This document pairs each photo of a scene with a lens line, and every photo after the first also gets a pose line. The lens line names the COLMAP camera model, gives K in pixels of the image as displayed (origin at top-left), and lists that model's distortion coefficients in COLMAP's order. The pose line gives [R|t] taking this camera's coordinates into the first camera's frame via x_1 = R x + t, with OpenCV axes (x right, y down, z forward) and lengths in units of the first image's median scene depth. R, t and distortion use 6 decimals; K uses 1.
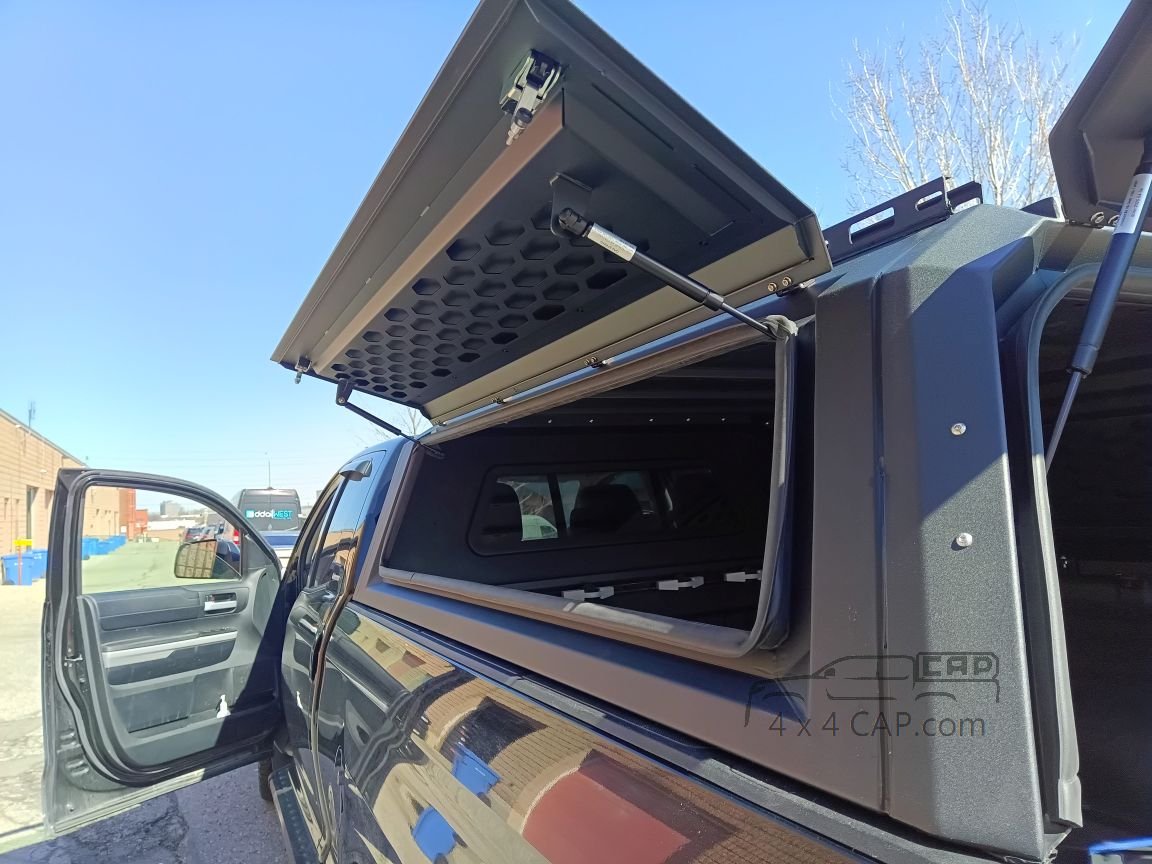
lens RADIAL K [[786.6, 0, 576.0], [0, 786.6, 432.0], [0, 0, 1]] dist [0.010852, -0.000657]
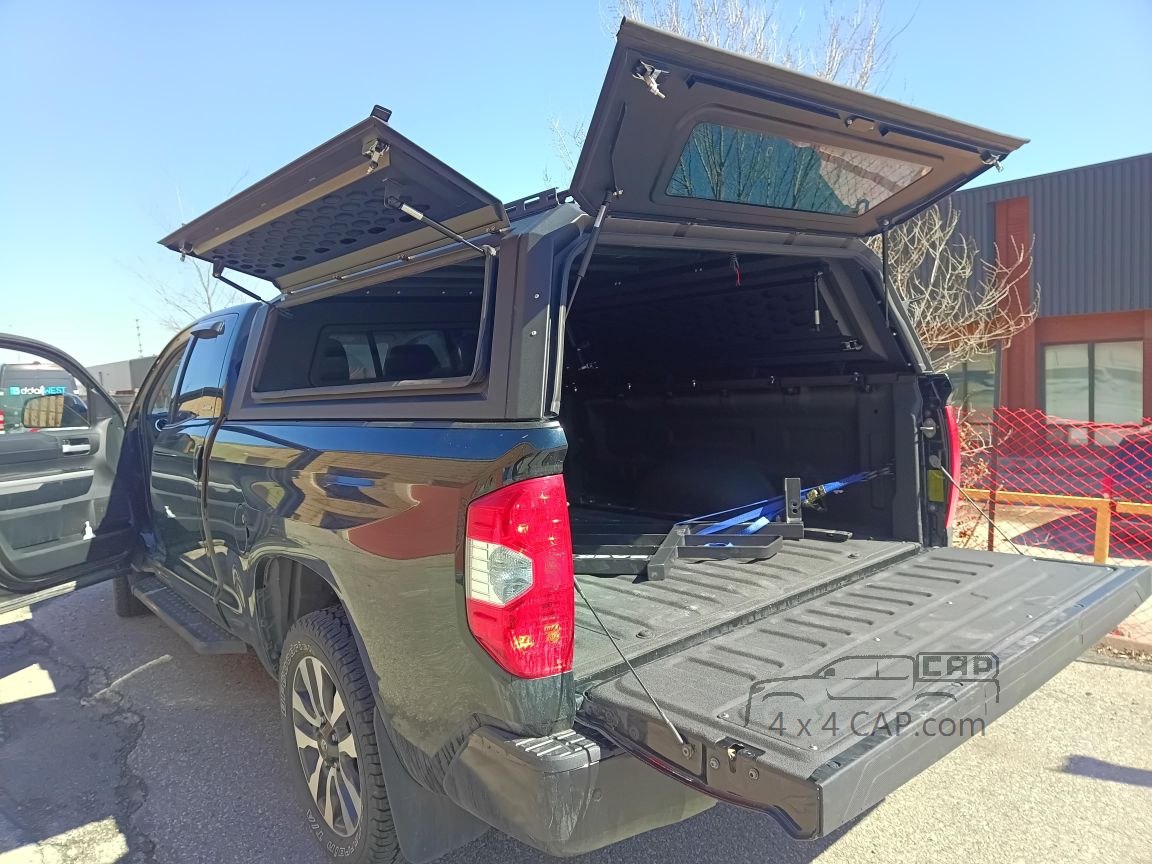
lens RADIAL K [[786.6, 0, 576.0], [0, 786.6, 432.0], [0, 0, 1]] dist [0.010852, -0.000657]
pose [[0.970237, -0.029578, 0.240346, -0.016339], [-0.008809, 0.987544, 0.157094, 0.006952], [-0.241999, -0.154536, 0.957891, -0.372092]]
